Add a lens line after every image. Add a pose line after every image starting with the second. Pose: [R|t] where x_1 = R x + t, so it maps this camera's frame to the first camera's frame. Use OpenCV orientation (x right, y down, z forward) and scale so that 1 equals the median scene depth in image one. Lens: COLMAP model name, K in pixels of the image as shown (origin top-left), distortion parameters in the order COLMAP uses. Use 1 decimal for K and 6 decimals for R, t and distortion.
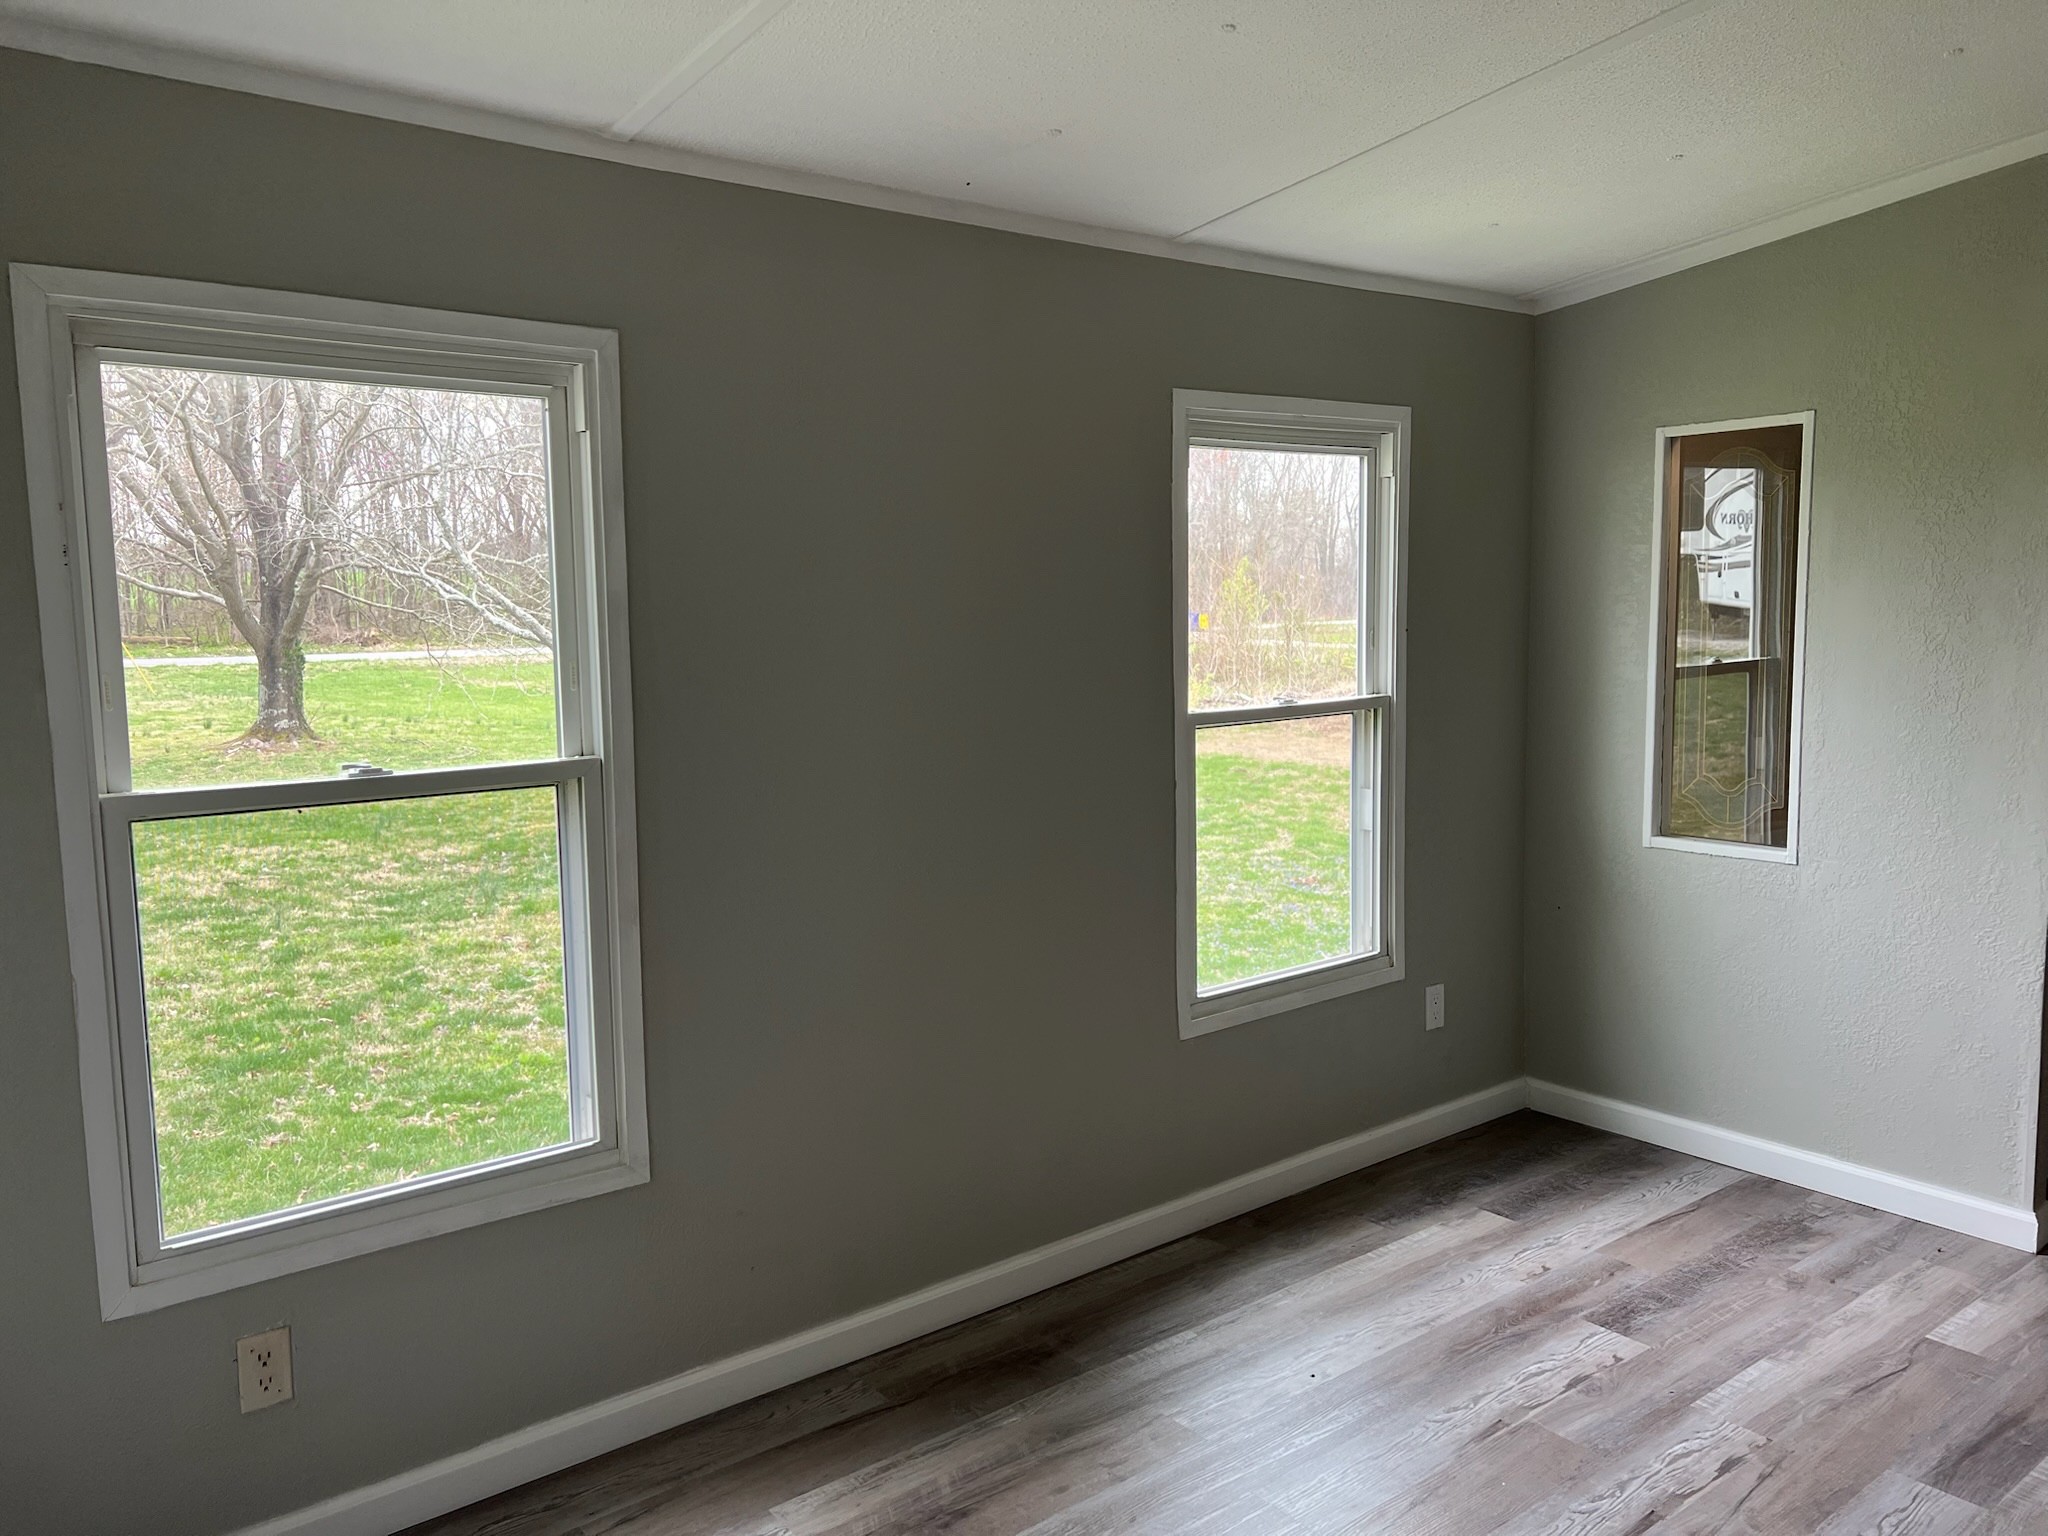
lens RADIAL K [[1524.3, 0, 1014.3], [0, 1524.3, 769.8], [0, 0, 1]] dist [0.041934, -0.046765]
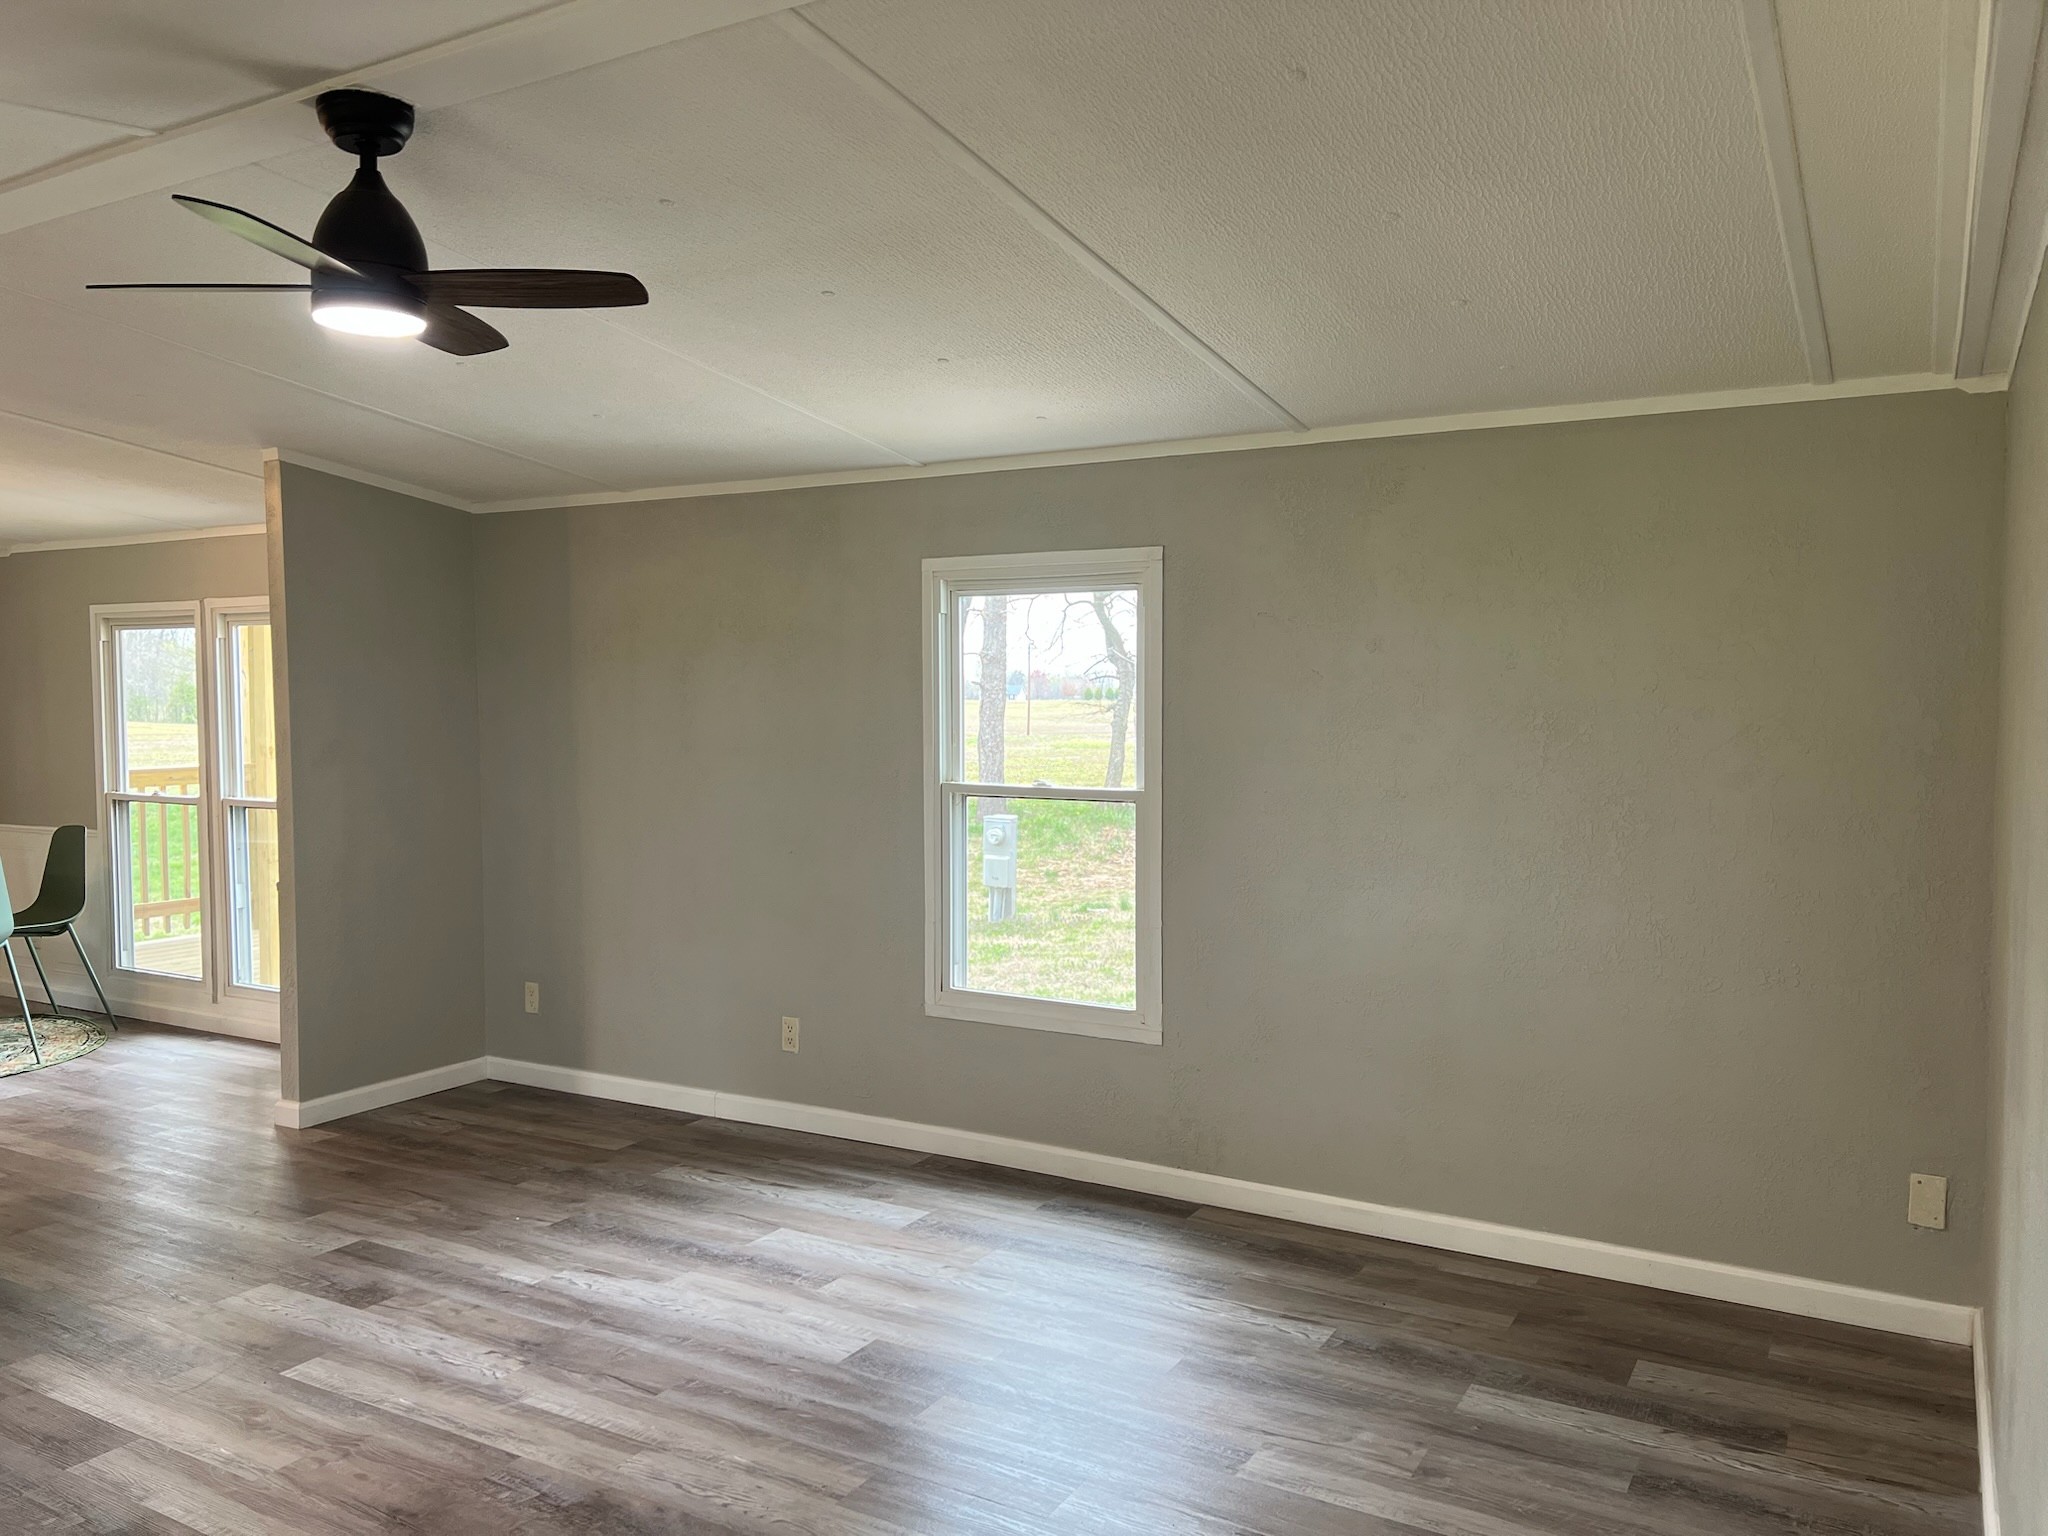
lens RADIAL K [[1524.3, 0, 987.9], [0, 1524.3, 798.3], [0, 0, 1]] dist [0.041934, -0.046765]
pose [[0.379334, 0.105899, -0.919180, 1.320249], [-0.104144, 0.992003, 0.071310, -0.120079], [0.919380, 0.068677, 0.387329, 0.461336]]
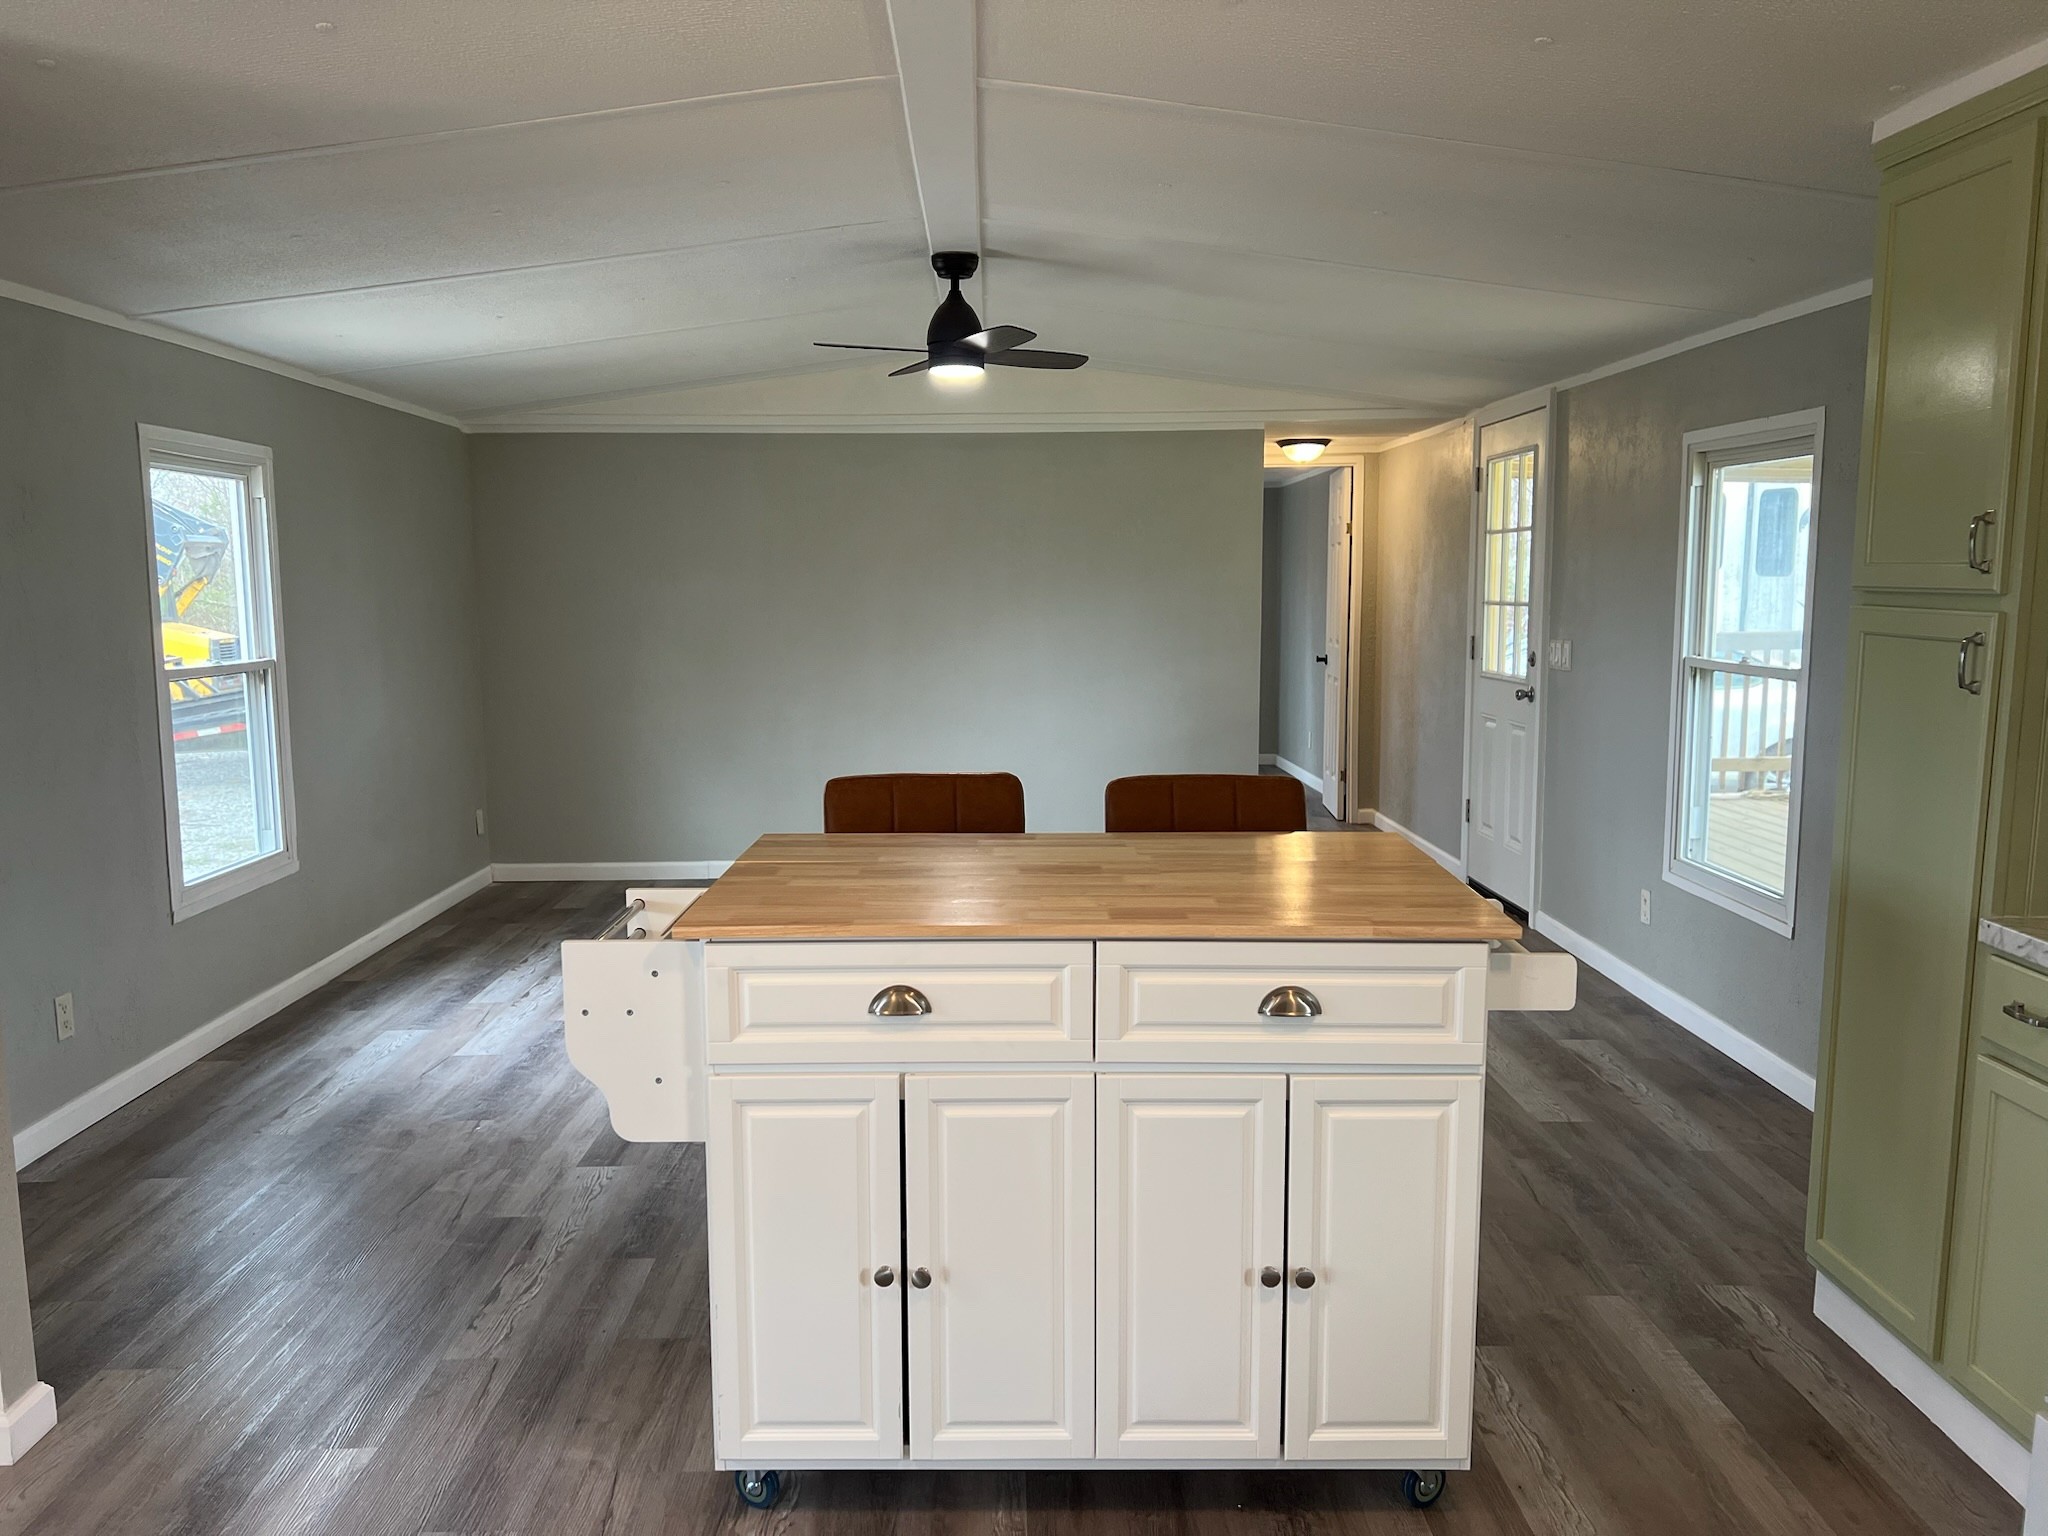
lens RADIAL K [[1524.3, 0, 1017.2], [0, 1524.3, 775.9], [0, 0, 1]] dist [0.041934, -0.046765]
pose [[0.605991, -0.076538, 0.791781, -0.465959], [0.071524, 0.996571, 0.041593, 0.047373], [-0.792249, 0.031427, 0.609388, -0.366766]]
